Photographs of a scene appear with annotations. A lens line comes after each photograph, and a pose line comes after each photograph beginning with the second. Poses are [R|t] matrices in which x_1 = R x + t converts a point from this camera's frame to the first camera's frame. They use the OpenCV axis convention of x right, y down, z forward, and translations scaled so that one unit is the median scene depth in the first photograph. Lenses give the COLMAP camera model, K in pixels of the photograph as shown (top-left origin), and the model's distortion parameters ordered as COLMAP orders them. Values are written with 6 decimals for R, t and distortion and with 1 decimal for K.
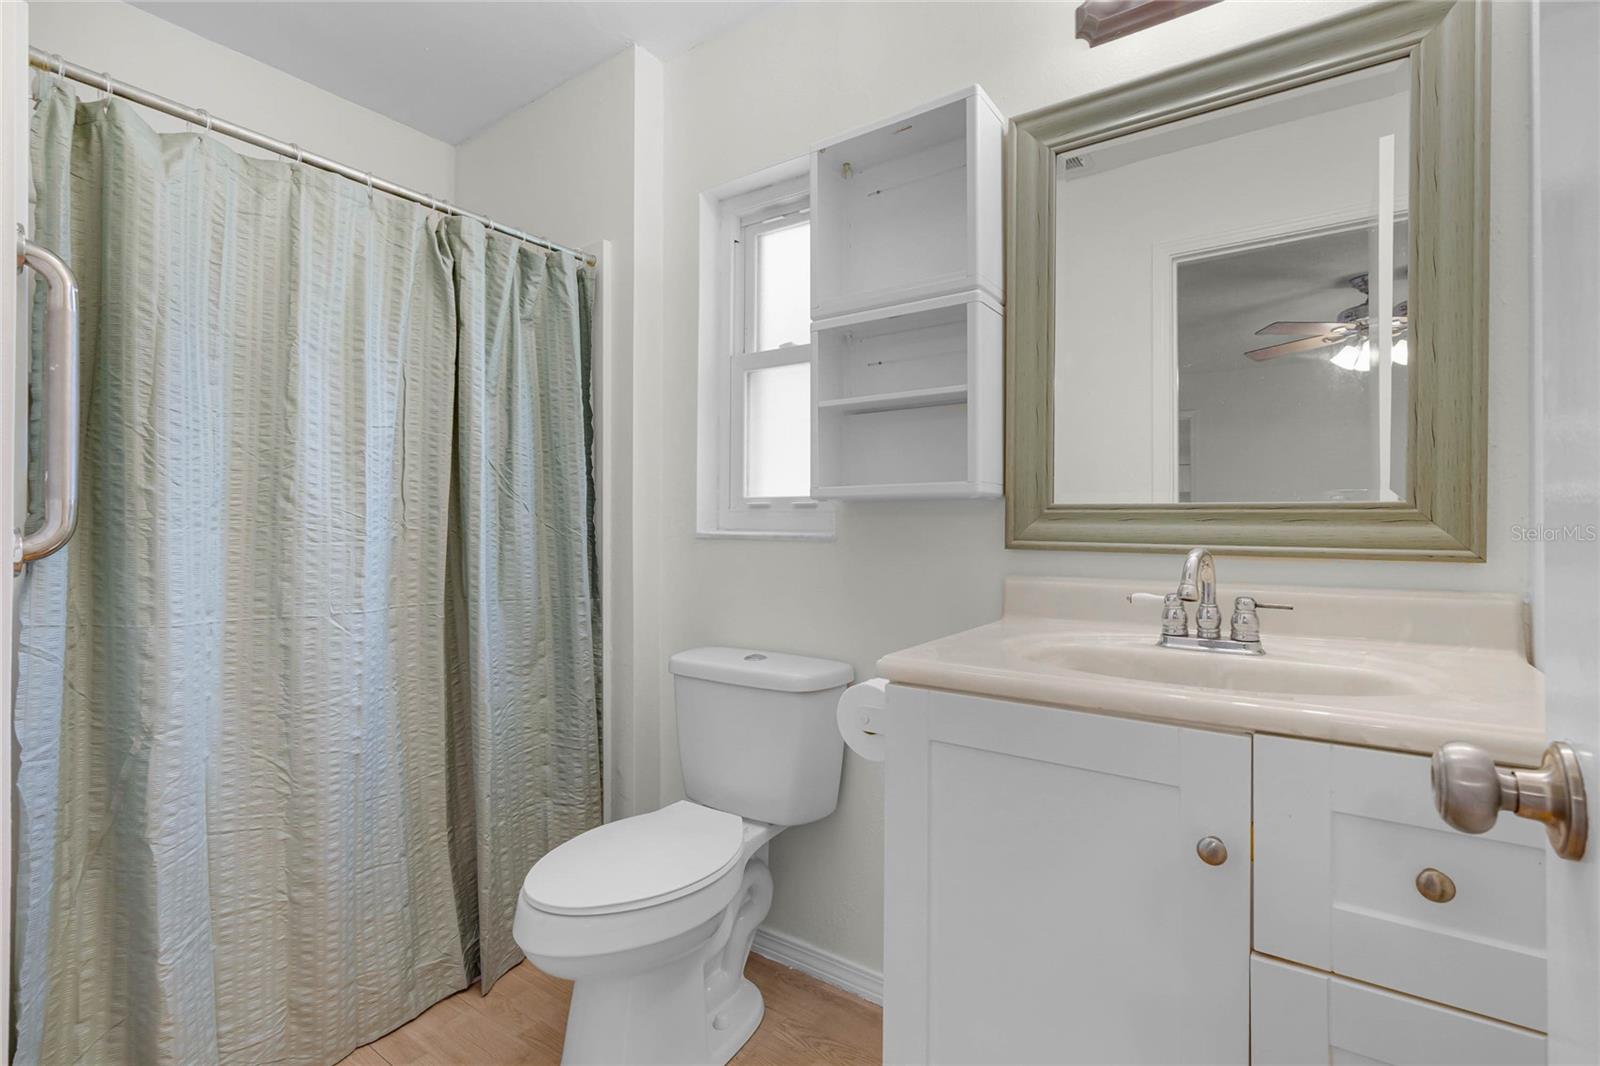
lens RADIAL K [[734.7, 0, 799.7], [0, 734.7, 526.2], [0, 0, 1]] dist [0.000710, 0.000106]
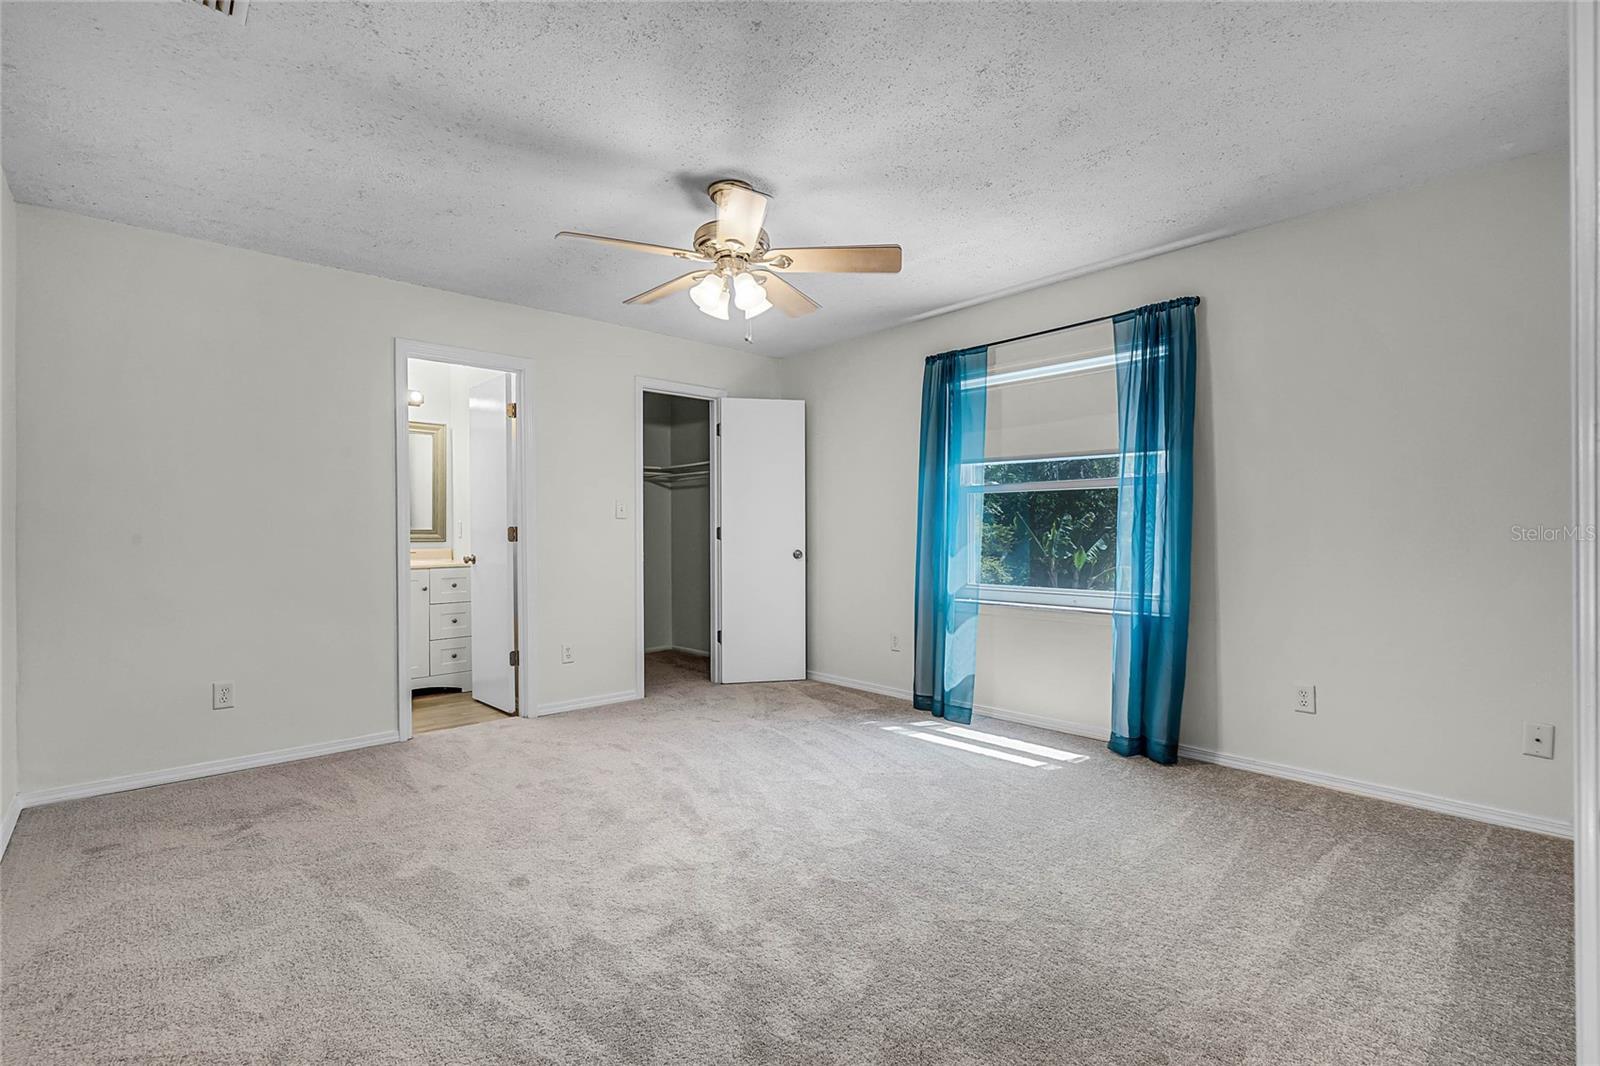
lens RADIAL K [[734.7, 0, 799.7], [0, 734.7, 526.2], [0, 0, 1]] dist [0.000710, 0.000106]
pose [[0.231986, 0.000103, 0.972719, -3.313719], [0.001969, 0.999998, -0.000576, -0.048543], [-0.972717, 0.002049, 0.231985, -2.455910]]
